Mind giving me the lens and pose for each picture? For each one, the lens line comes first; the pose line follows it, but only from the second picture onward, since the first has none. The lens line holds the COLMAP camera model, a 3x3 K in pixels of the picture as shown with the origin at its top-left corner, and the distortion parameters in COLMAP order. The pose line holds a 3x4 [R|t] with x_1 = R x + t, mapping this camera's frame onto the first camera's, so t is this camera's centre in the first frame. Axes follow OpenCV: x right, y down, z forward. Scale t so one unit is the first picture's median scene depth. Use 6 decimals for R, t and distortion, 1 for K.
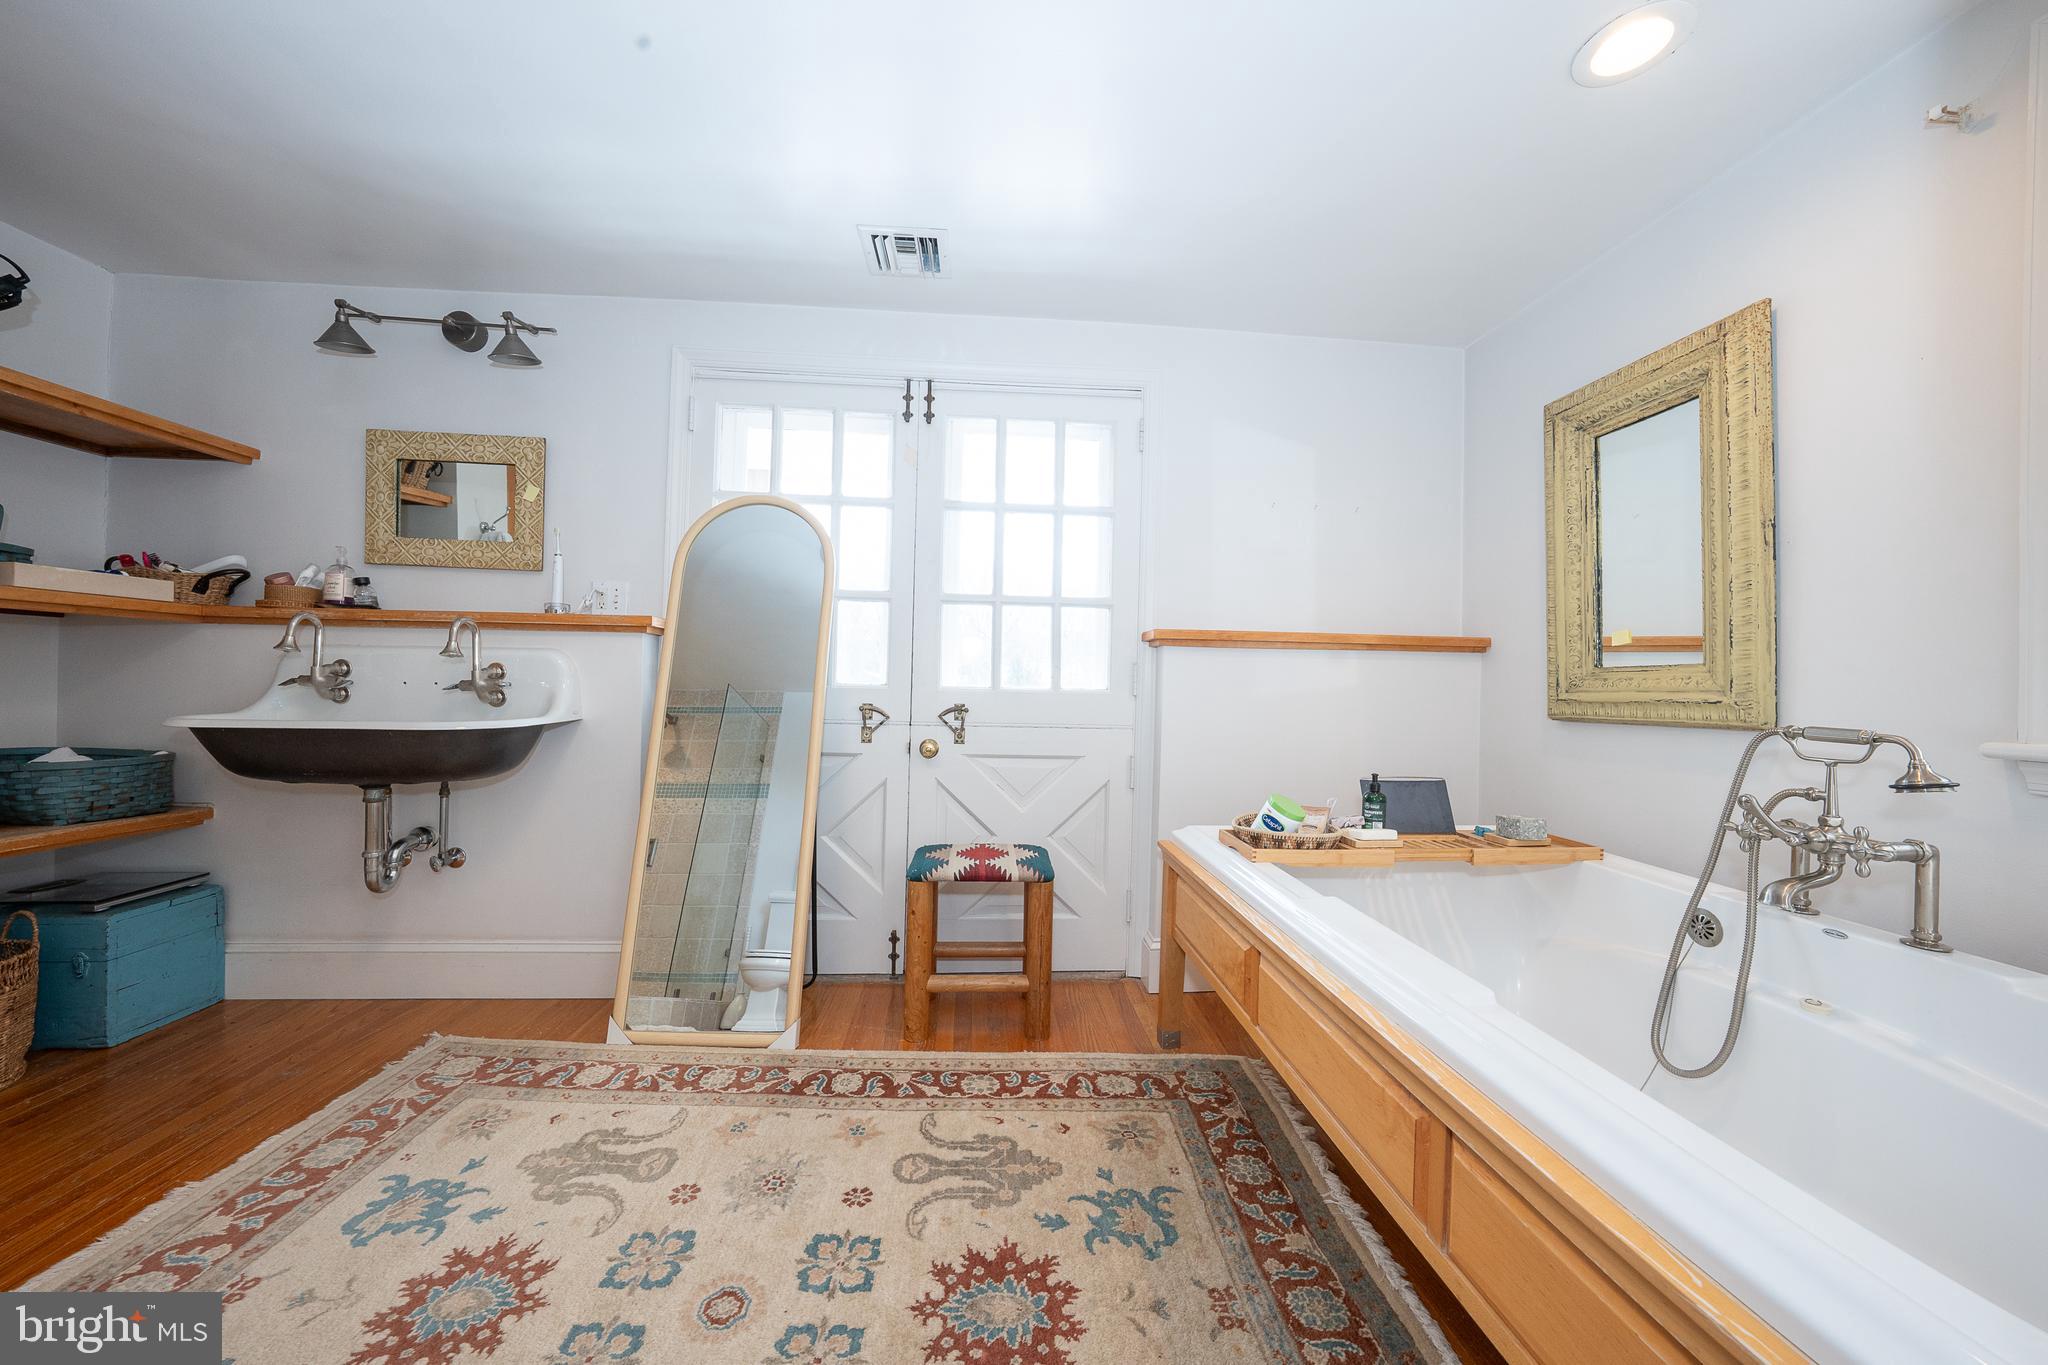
lens RADIAL K [[712.4, 0, 1024.0], [0, 712.4, 682.5], [0, 0, 1]] dist [-0.021348, -0.000054]
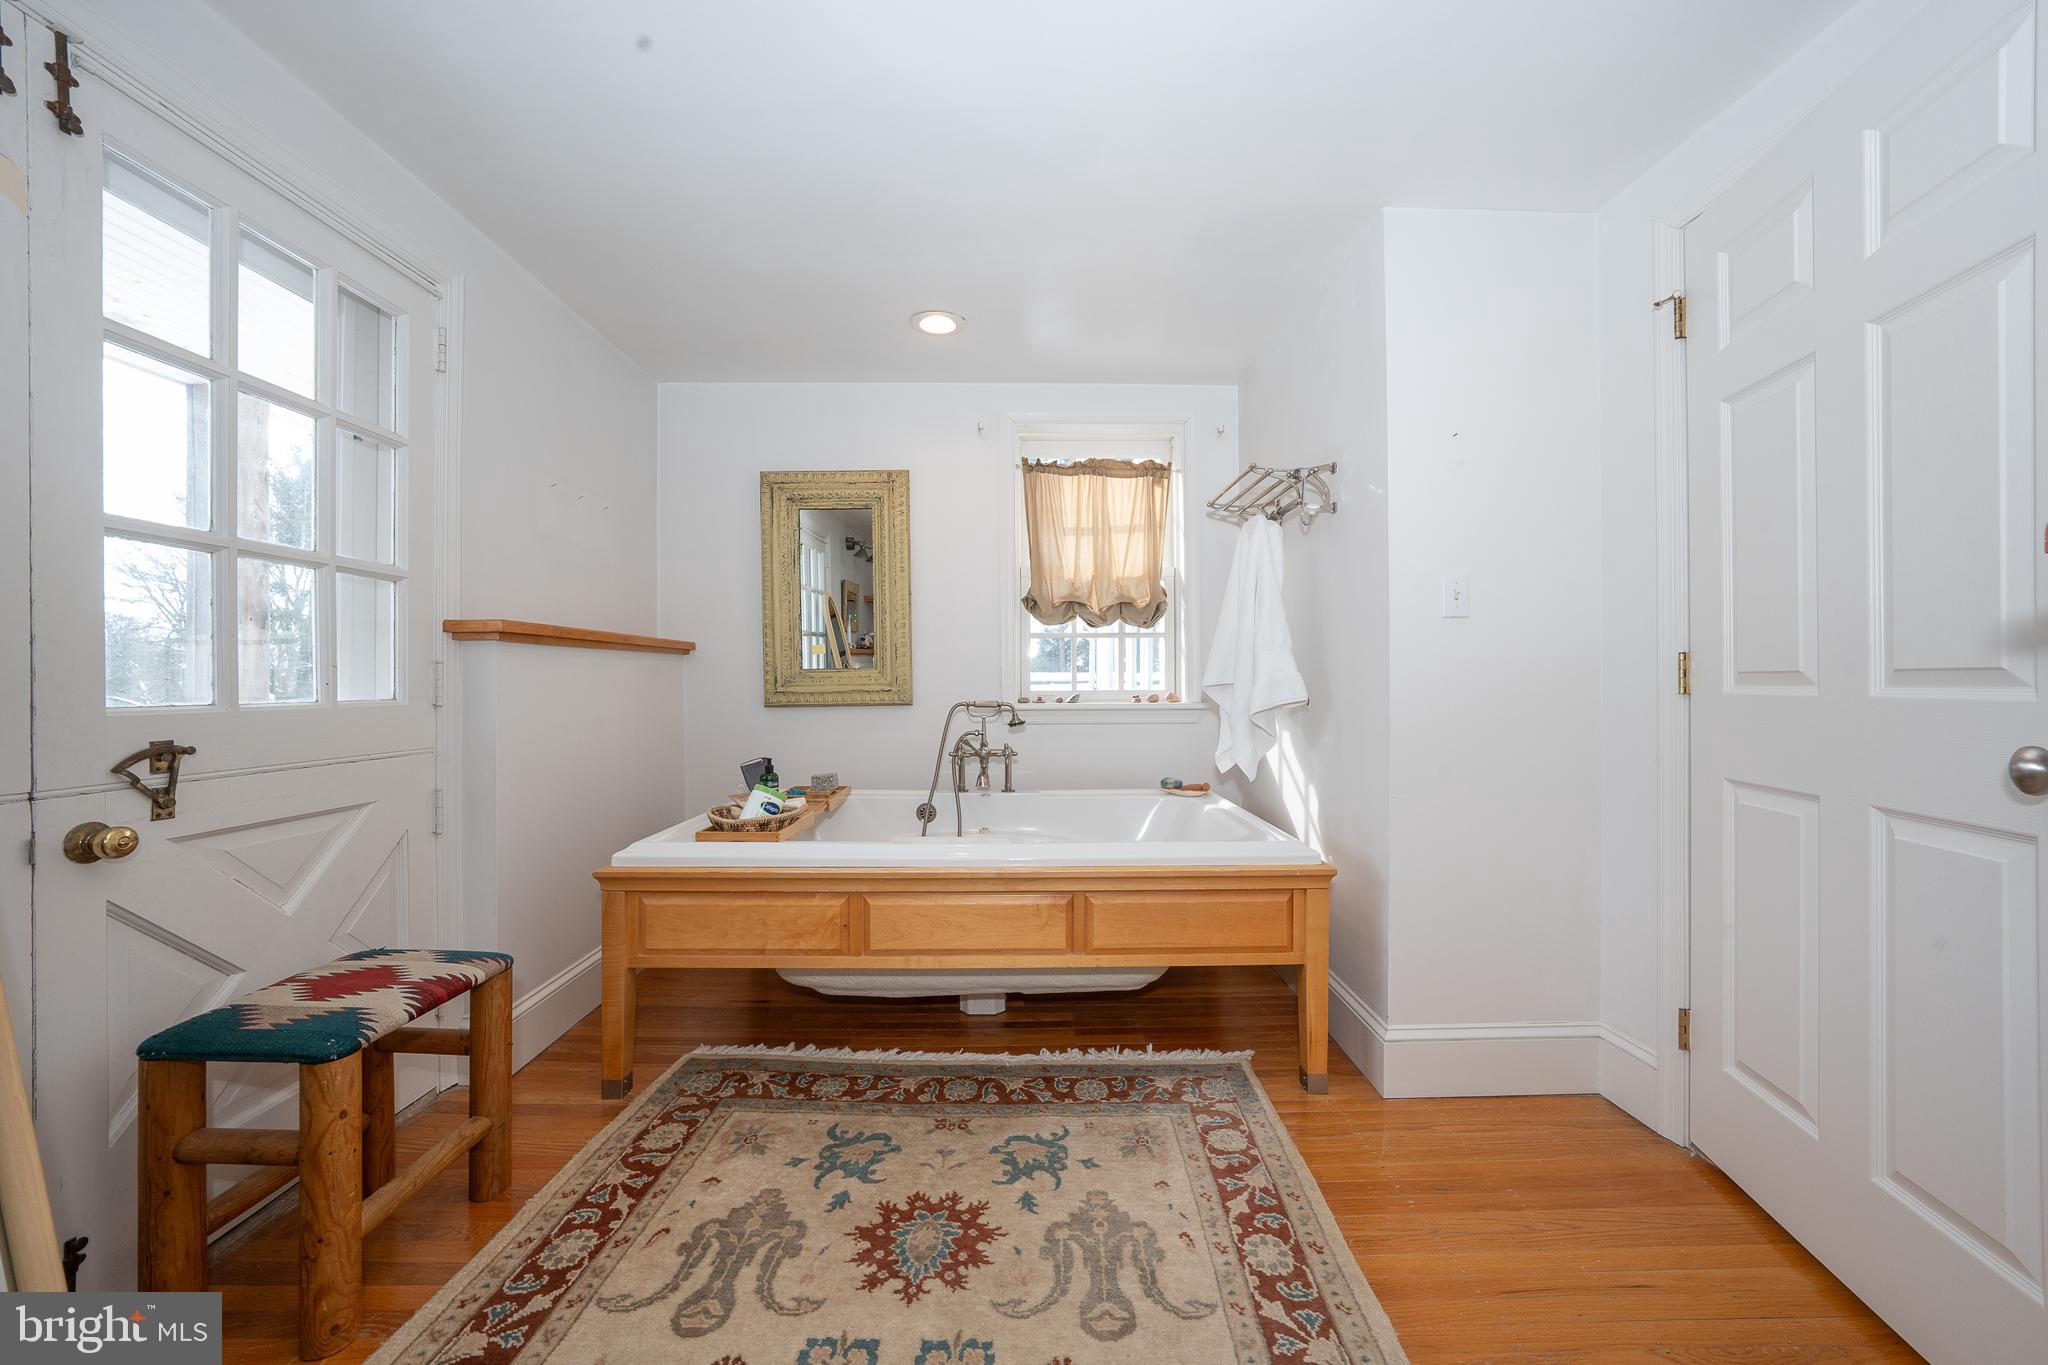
lens RADIAL K [[762.2, 0, 1024.0], [0, 762.2, 682.5], [0, 0, 1]] dist [-0.003217, 0.000006]
pose [[0.062854, -0.022525, 0.997768, -0.822838], [-0.000206, 0.999745, 0.022583, -0.032541], [-0.998023, -0.001625, 0.062833, 0.499811]]
